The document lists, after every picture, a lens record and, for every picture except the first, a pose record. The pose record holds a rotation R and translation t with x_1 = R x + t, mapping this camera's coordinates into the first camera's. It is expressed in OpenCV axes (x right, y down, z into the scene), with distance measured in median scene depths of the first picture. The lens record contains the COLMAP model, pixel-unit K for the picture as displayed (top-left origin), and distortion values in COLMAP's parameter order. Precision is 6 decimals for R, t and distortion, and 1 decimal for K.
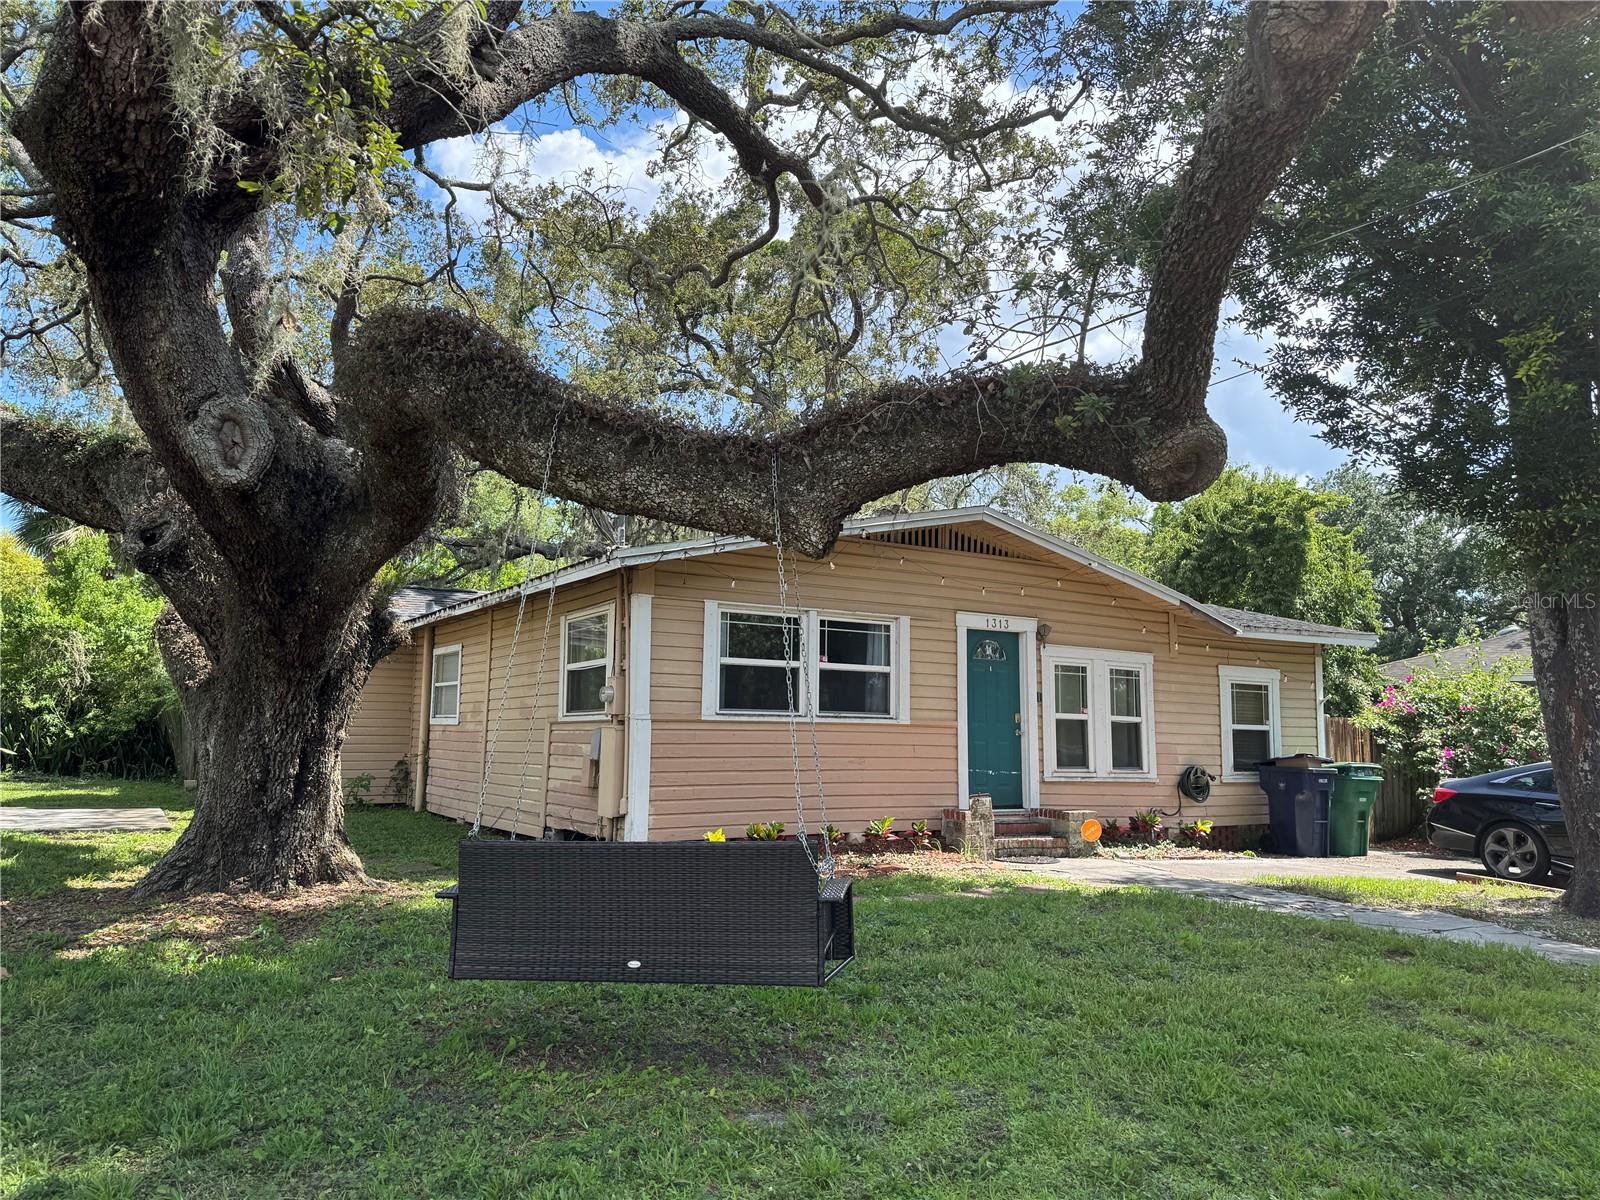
lens RADIAL K [[1108.1, 0, 800.0], [0, 1108.1, 595.9], [0, 0, 1]] dist [0.062454, -0.077248]
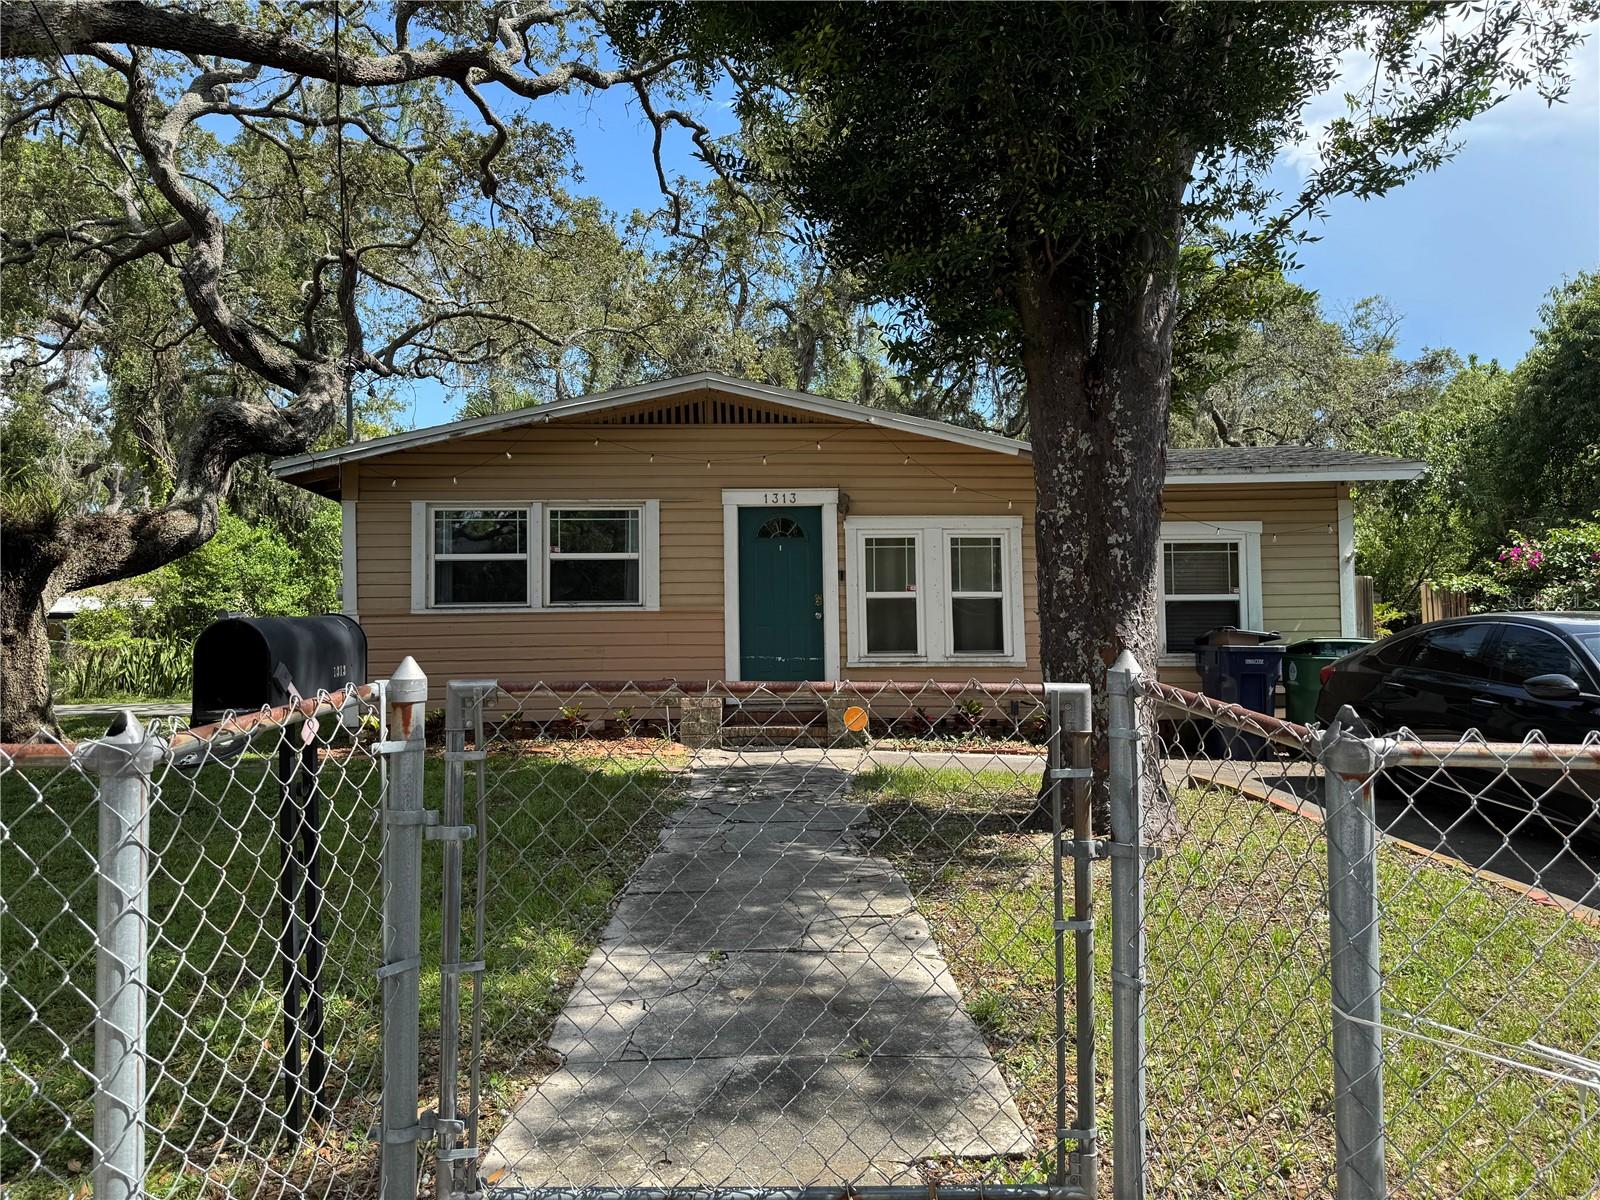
lens RADIAL K [[1108.1, 0, 803.5], [0, 1108.1, 606.5], [0, 0, 1]] dist [0.062454, -0.077248]
pose [[0.861645, -0.042313, -0.505745, 0.672486], [0.088454, 0.993787, 0.067556, 0.055020], [0.499745, -0.102944, 0.860034, 0.216018]]
